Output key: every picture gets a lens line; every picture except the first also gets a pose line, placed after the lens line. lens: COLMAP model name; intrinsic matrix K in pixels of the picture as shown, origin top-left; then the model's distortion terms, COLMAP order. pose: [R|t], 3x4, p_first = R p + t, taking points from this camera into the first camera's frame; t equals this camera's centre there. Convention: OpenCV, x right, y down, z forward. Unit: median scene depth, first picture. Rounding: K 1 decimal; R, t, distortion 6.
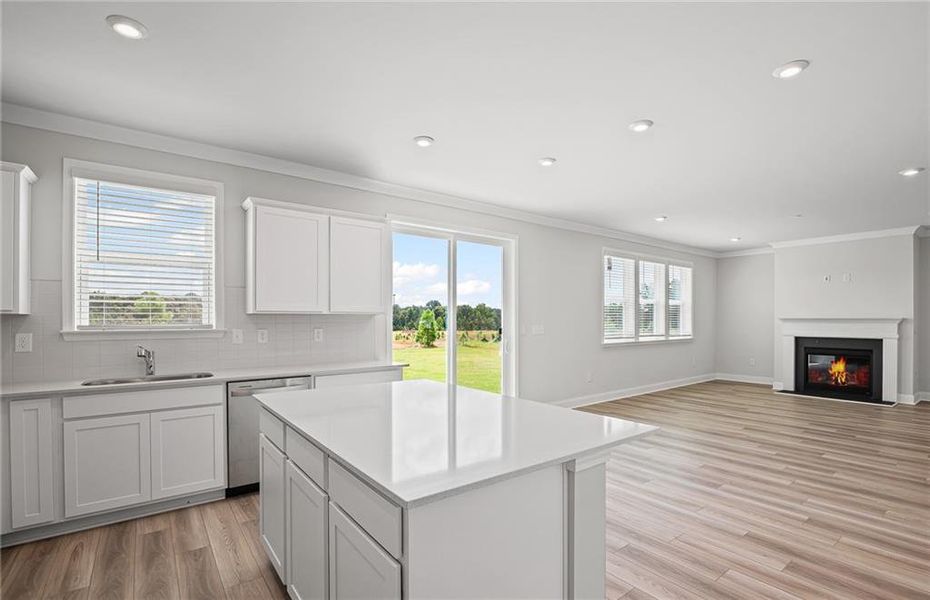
lens RADIAL K [[424.6, 0, 458.5], [0, 424.6, 347.7], [0, 0, 1]] dist [-0.019469, -0.000325]
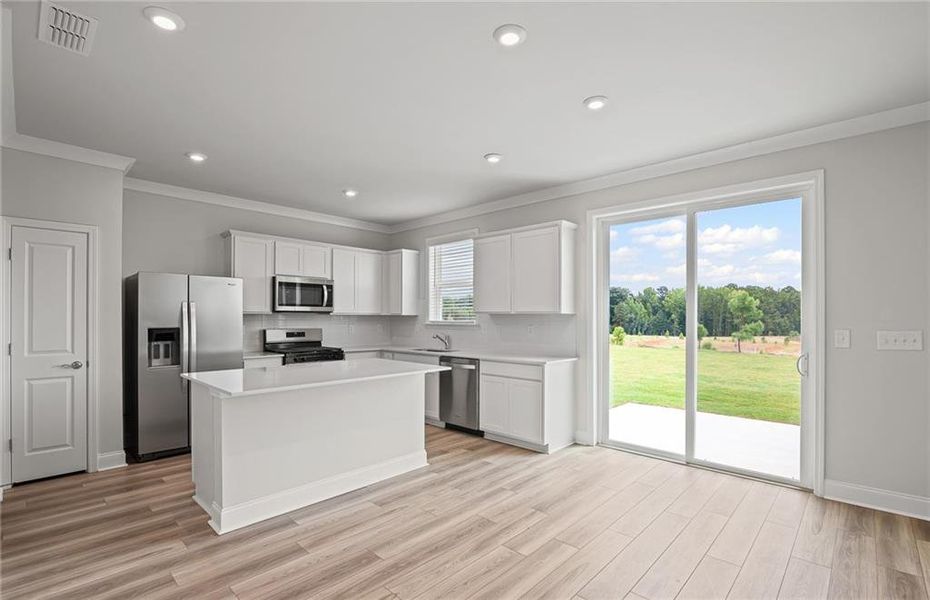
lens RADIAL K [[424.6, 0, 449.6], [0, 424.6, 315.1], [0, 0, 1]] dist [-0.019469, -0.000325]
pose [[0.153313, -0.005749, -0.988161, 0.678206], [-0.069277, 0.997460, -0.016552, -0.032487], [0.985746, 0.070995, 0.152525, 0.491040]]
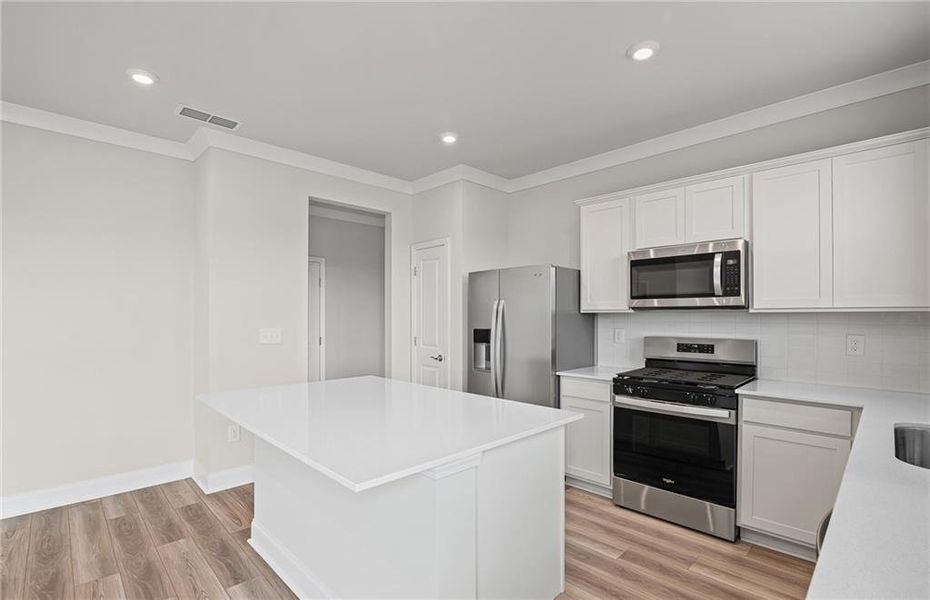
lens RADIAL K [[424.6, 0, 498.1], [0, 424.6, 320.0], [0, 0, 1]] dist [-0.019469, -0.000325]
pose [[-0.985639, -0.000374, -0.168865, -0.090429], [-0.012921, 0.997233, 0.073207, -0.056111], [0.168371, 0.074338, -0.982917, 0.835056]]
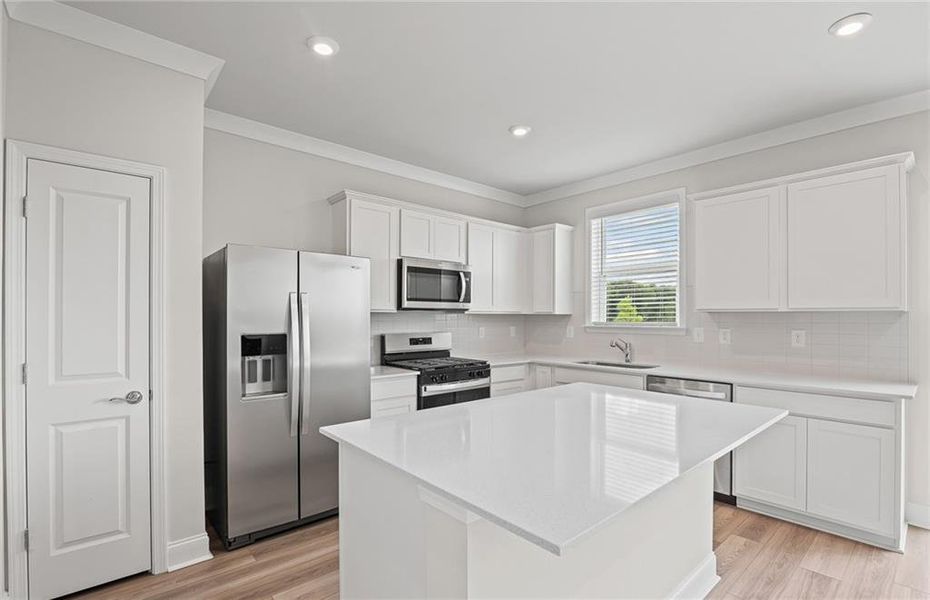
lens RADIAL K [[424.6, 0, 449.9], [0, 424.6, 315.7], [0, 0, 1]] dist [-0.019469, -0.000325]
pose [[0.055242, -0.003525, -0.998467, 0.324025], [-0.069735, 0.997538, -0.007380, -0.017844], [0.996035, 0.070036, 0.054860, 0.272375]]
